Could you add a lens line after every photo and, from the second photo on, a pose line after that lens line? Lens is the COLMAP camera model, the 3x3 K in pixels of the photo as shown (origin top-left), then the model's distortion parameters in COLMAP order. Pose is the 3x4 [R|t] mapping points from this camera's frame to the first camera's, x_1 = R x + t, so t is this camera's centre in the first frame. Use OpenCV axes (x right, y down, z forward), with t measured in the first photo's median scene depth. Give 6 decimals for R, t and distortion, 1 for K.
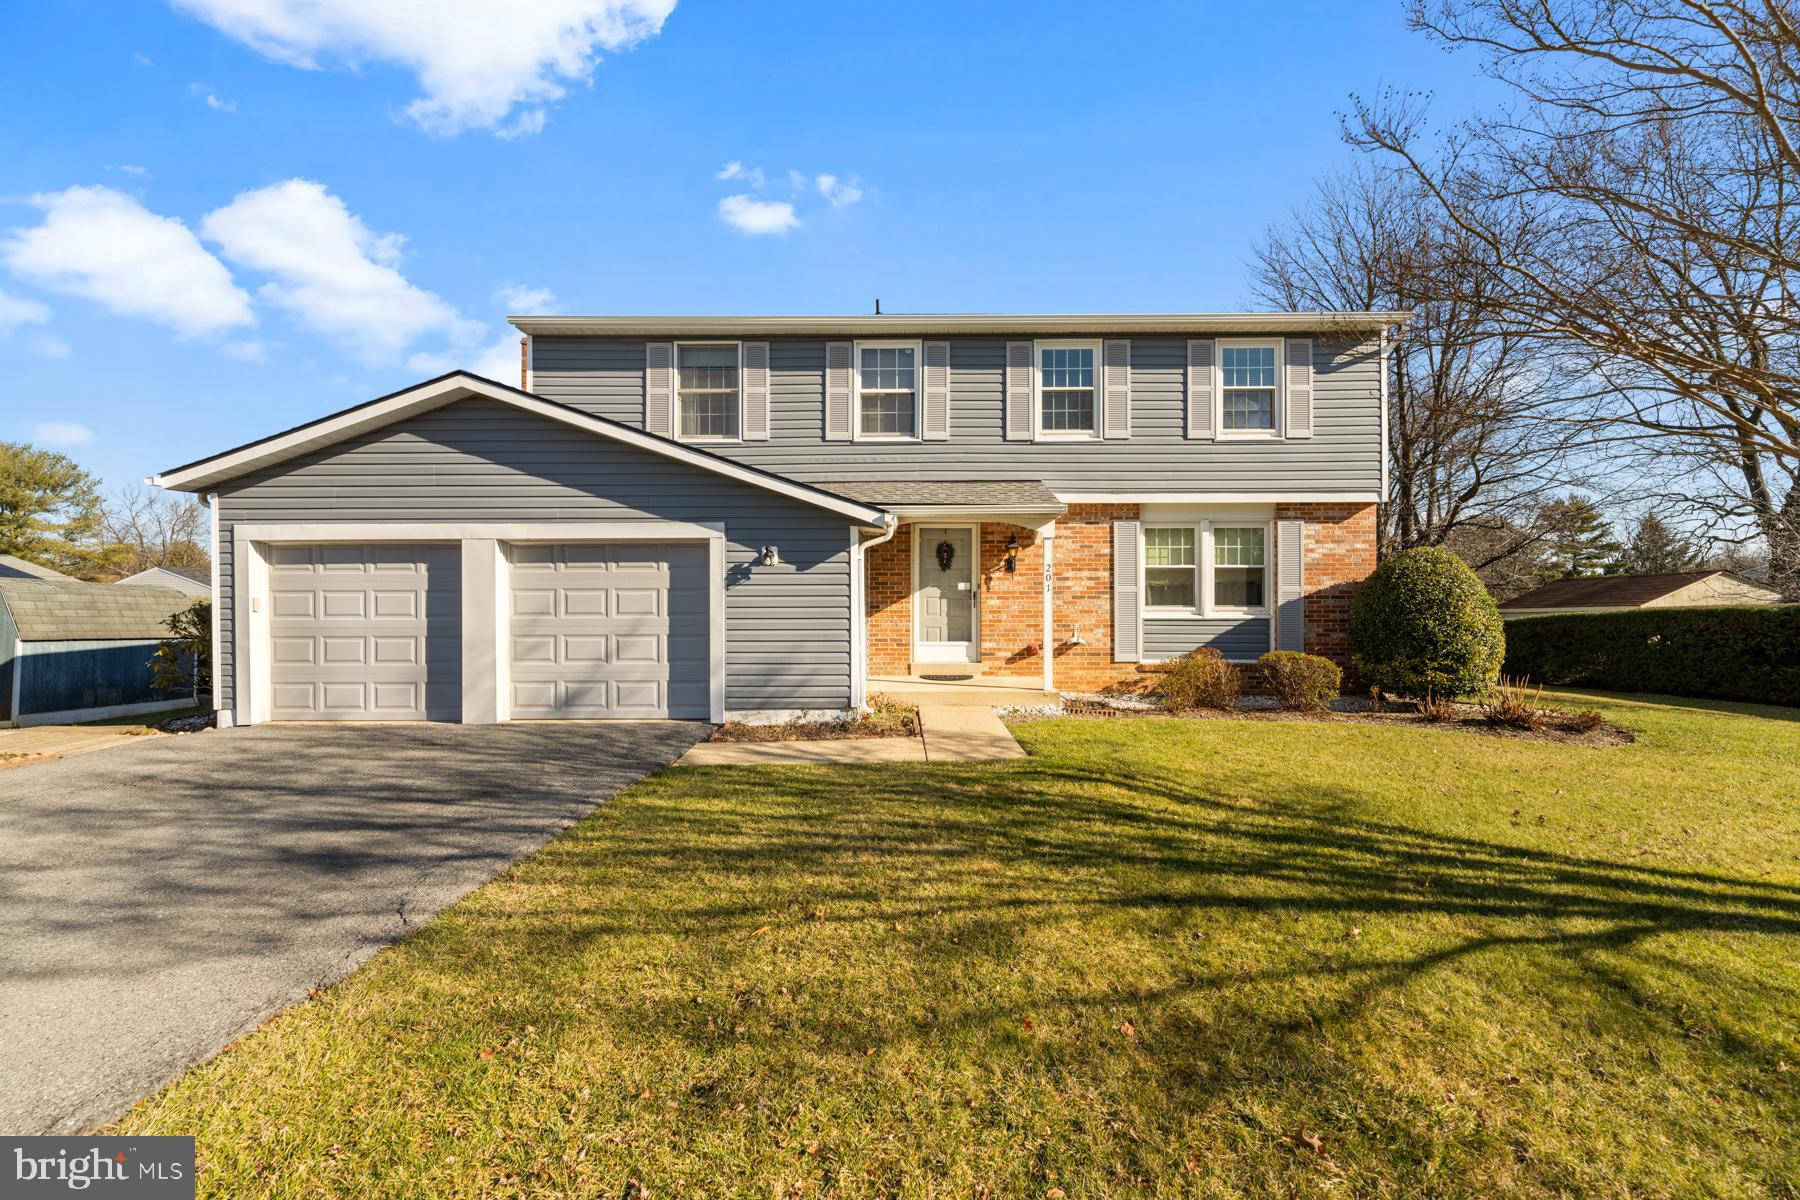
lens RADIAL K [[732.7, 0, 901.7], [0, 732.7, 590.1], [0, 0, 1]] dist [0.000798, 0.002290]
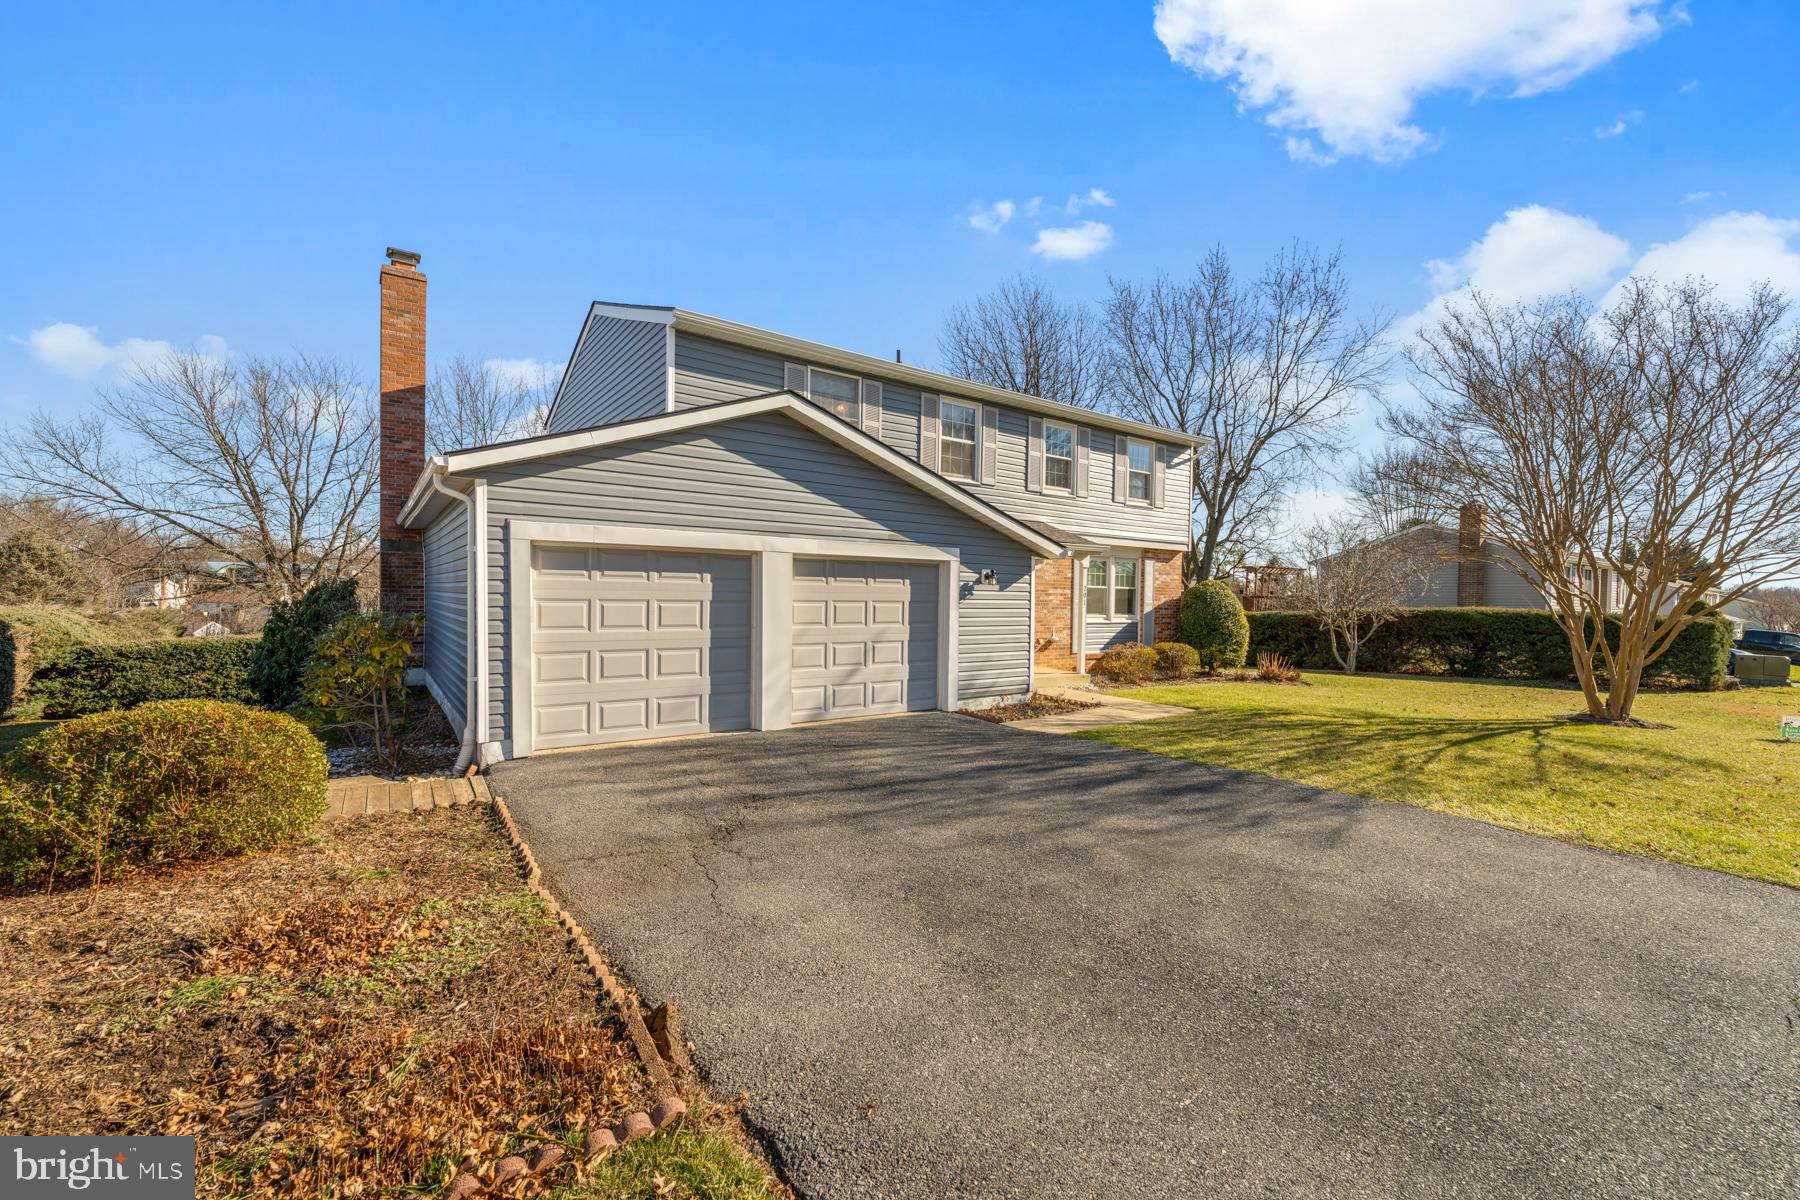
lens RADIAL K [[732.7, 0, 911.9], [0, 732.7, 612.1], [0, 0, 1]] dist [0.000798, 0.002290]
pose [[0.799548, -0.002710, 0.600596, -1.000935], [-0.008004, 0.999853, 0.015168, -0.003629], [-0.600549, -0.016934, 0.799409, 0.076508]]
